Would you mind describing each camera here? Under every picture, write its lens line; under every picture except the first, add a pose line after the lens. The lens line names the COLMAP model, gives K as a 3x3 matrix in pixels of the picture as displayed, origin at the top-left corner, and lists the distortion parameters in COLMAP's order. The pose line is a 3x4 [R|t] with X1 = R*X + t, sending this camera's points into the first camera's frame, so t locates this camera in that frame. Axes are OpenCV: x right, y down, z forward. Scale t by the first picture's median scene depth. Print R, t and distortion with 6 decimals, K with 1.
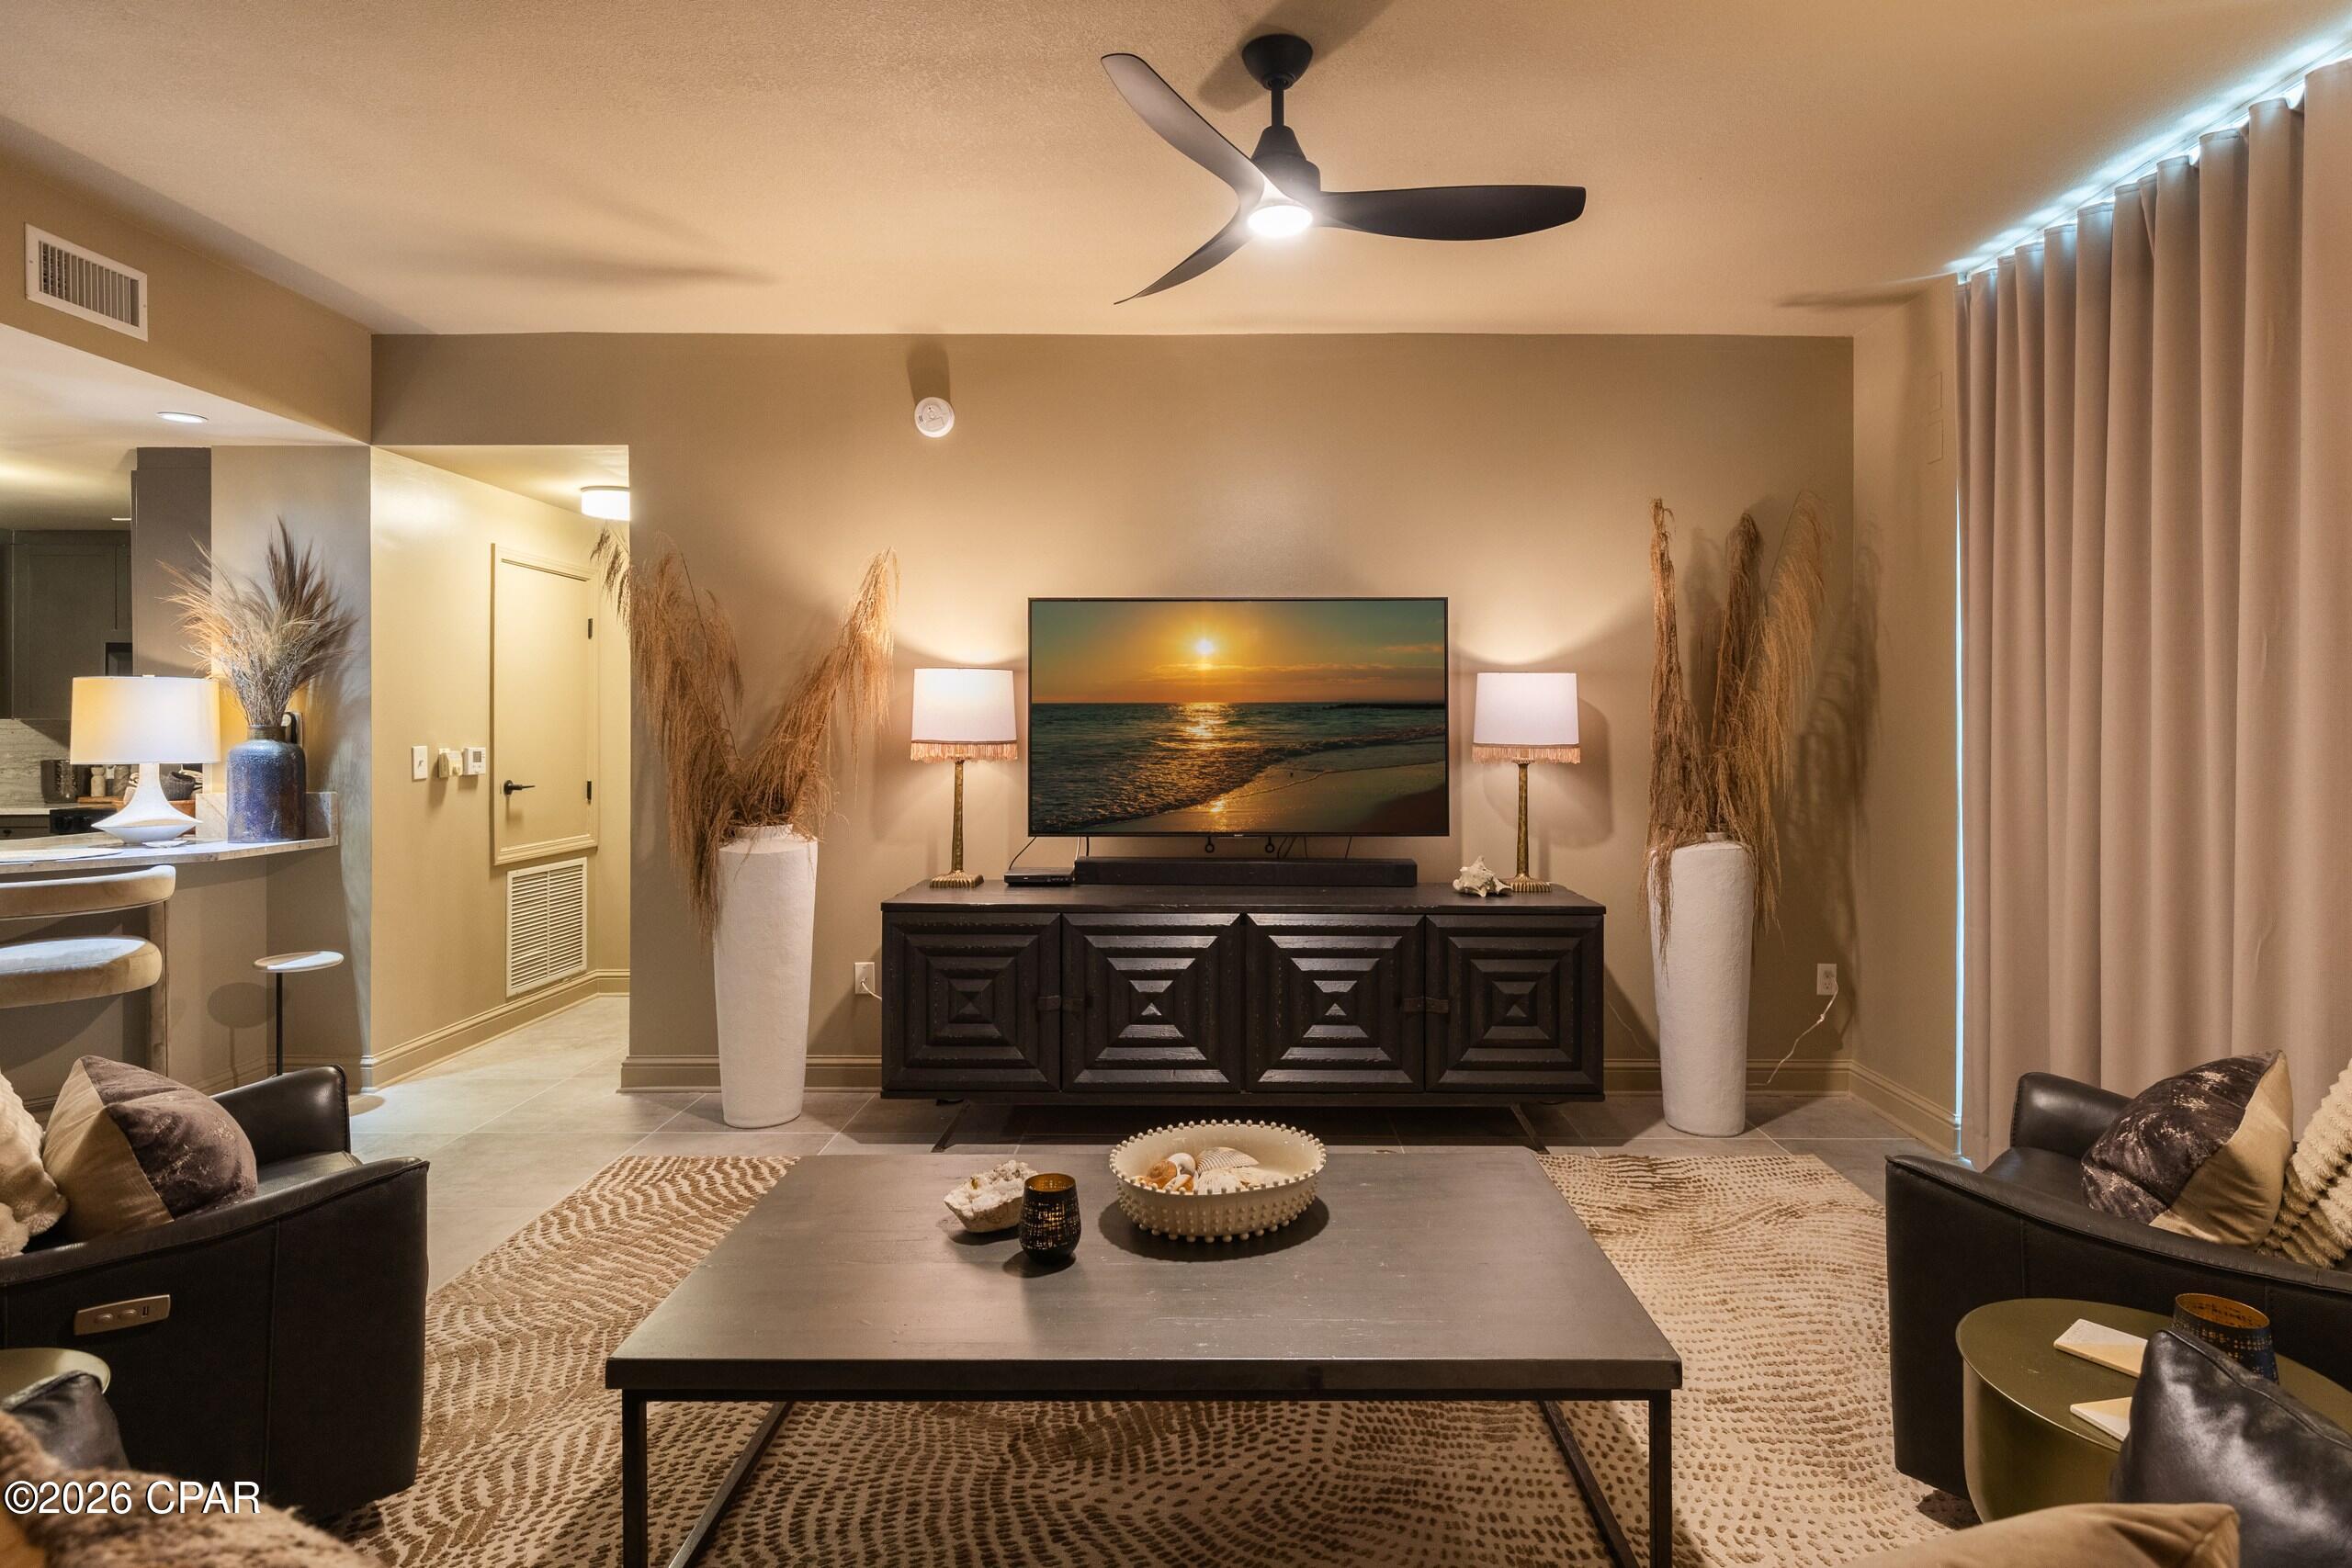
lens RADIAL K [[1187.7, 0, 1185.9], [0, 1187.7, 723.1], [0, 0, 1]] dist [-0.003025, 0.001259]
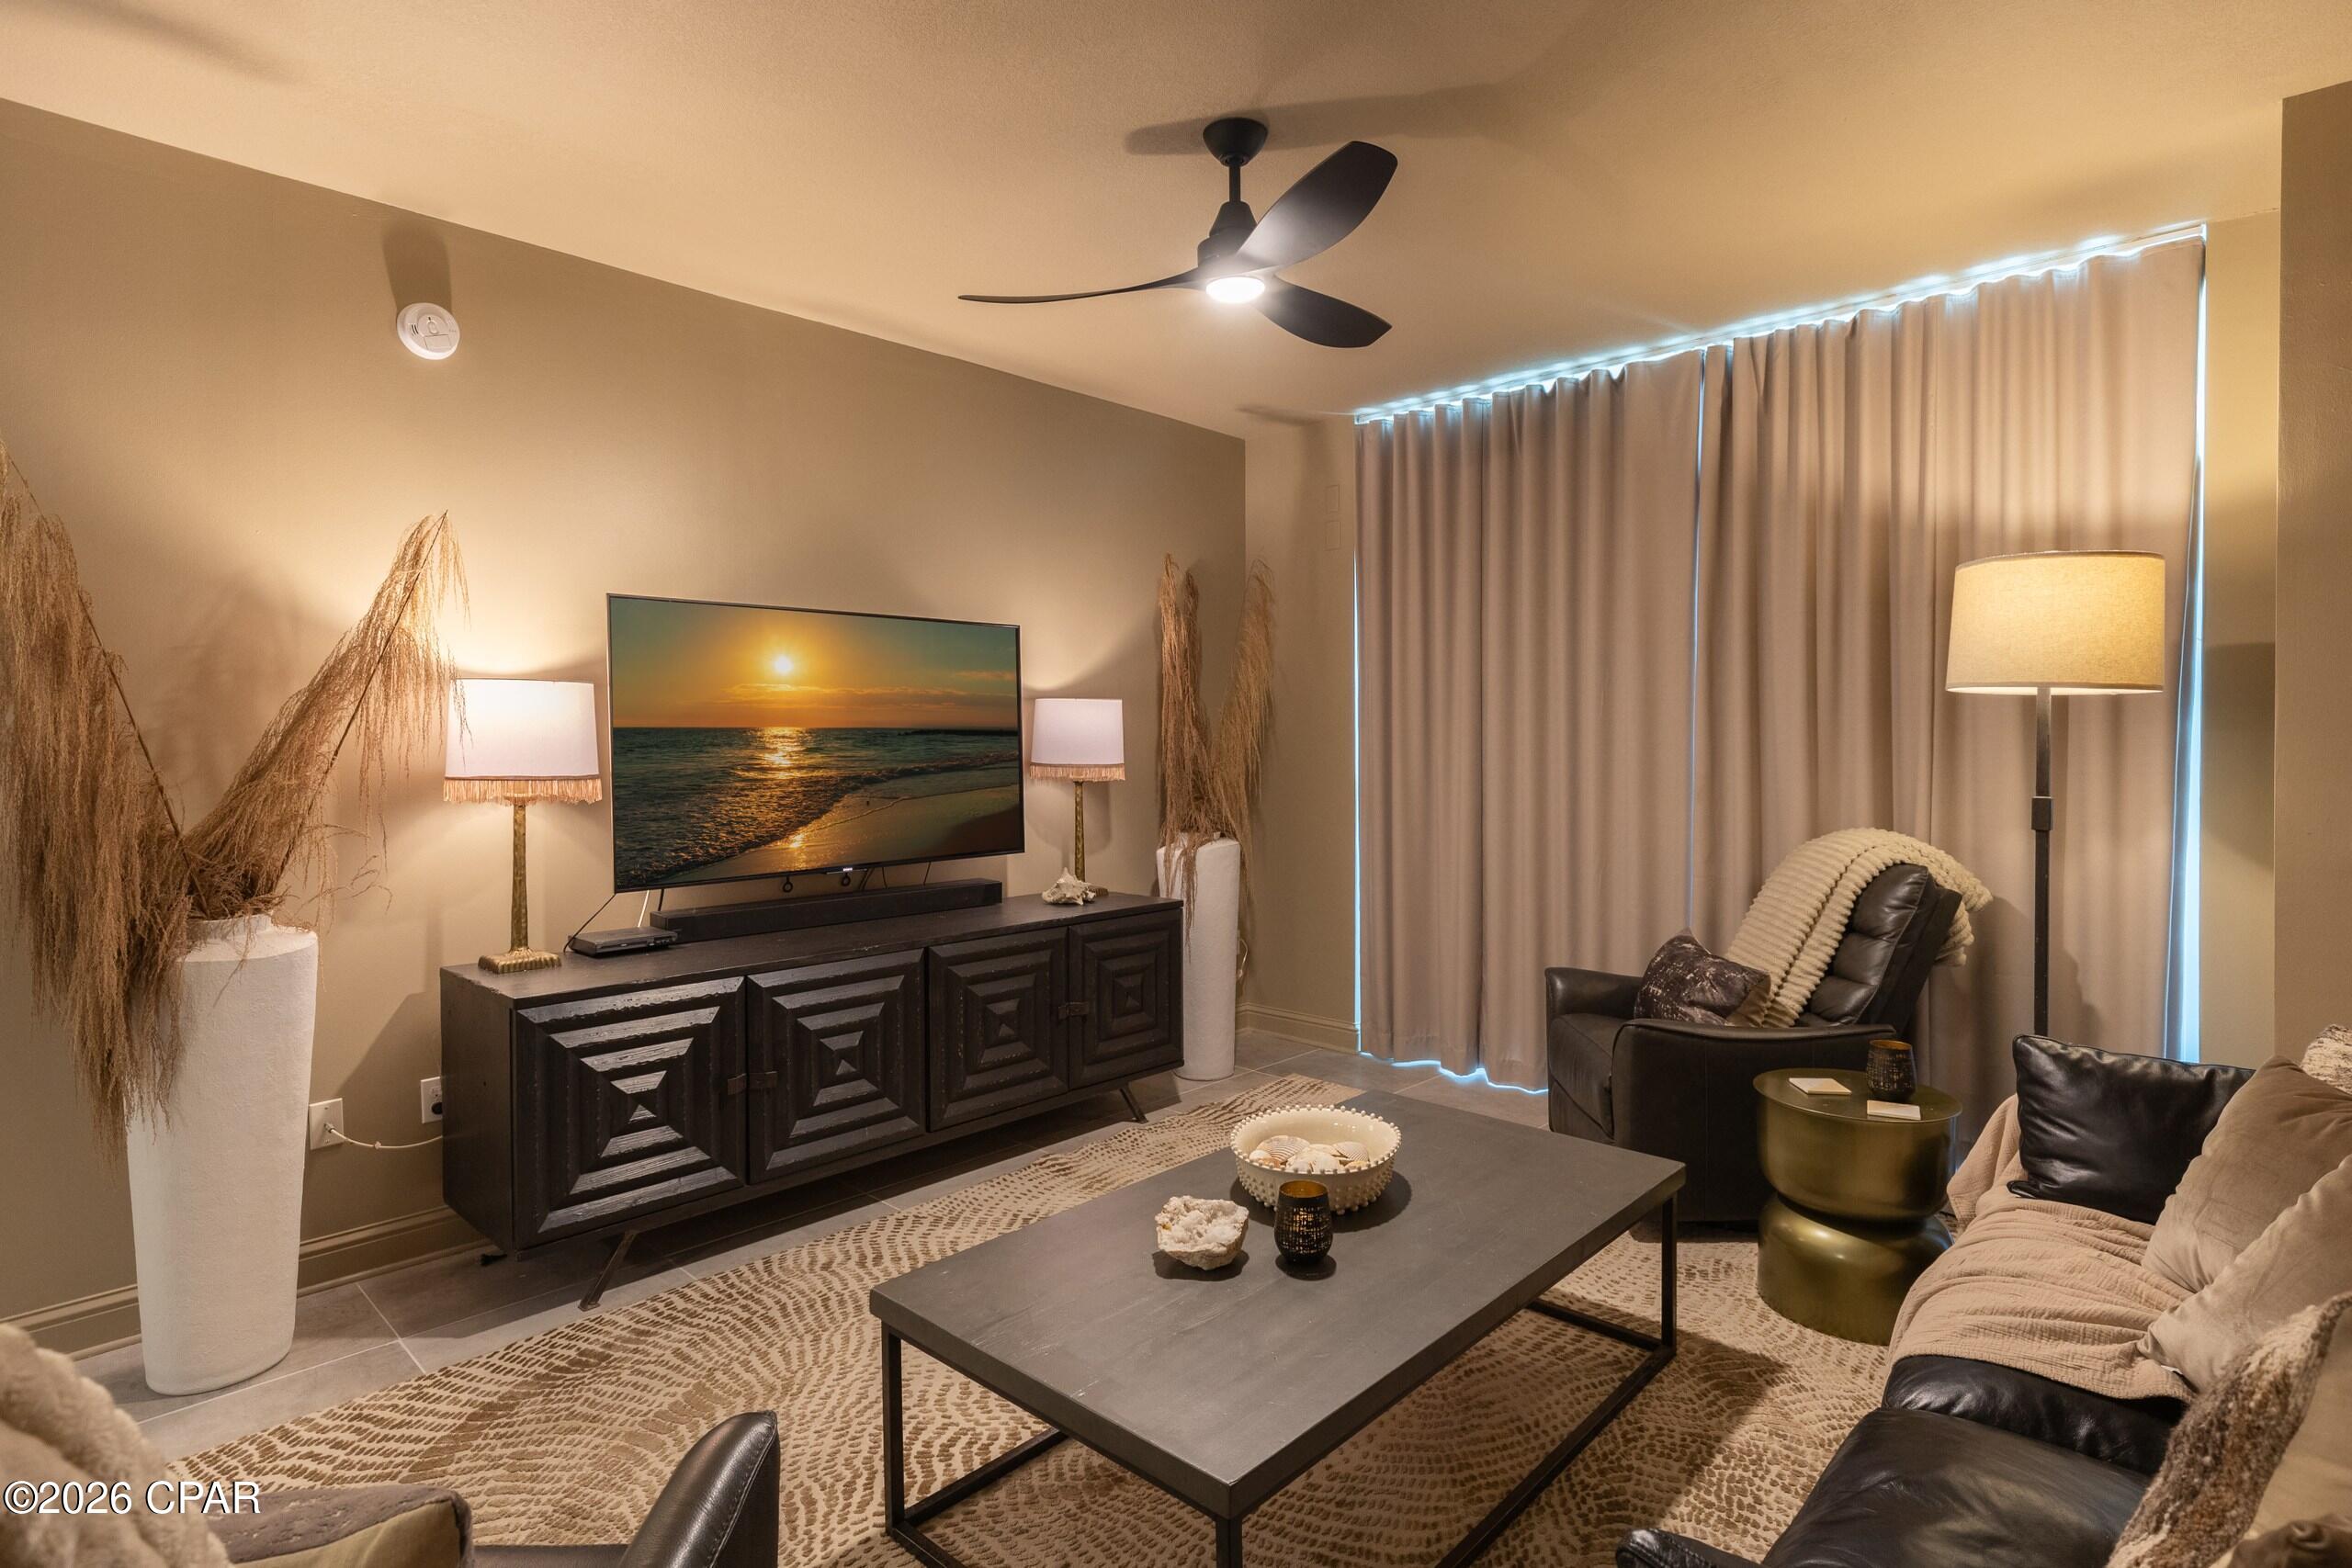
lens RADIAL K [[1205.1, 0, 1171.6], [0, 1205.1, 750.1], [0, 0, 1]] dist [0.002052, 0.000694]
pose [[0.688428, -0.013962, 0.725171, -0.459708], [0.009855, 0.999902, 0.009896, -0.006044], [-0.725238, 0.000334, 0.688498, 0.165127]]
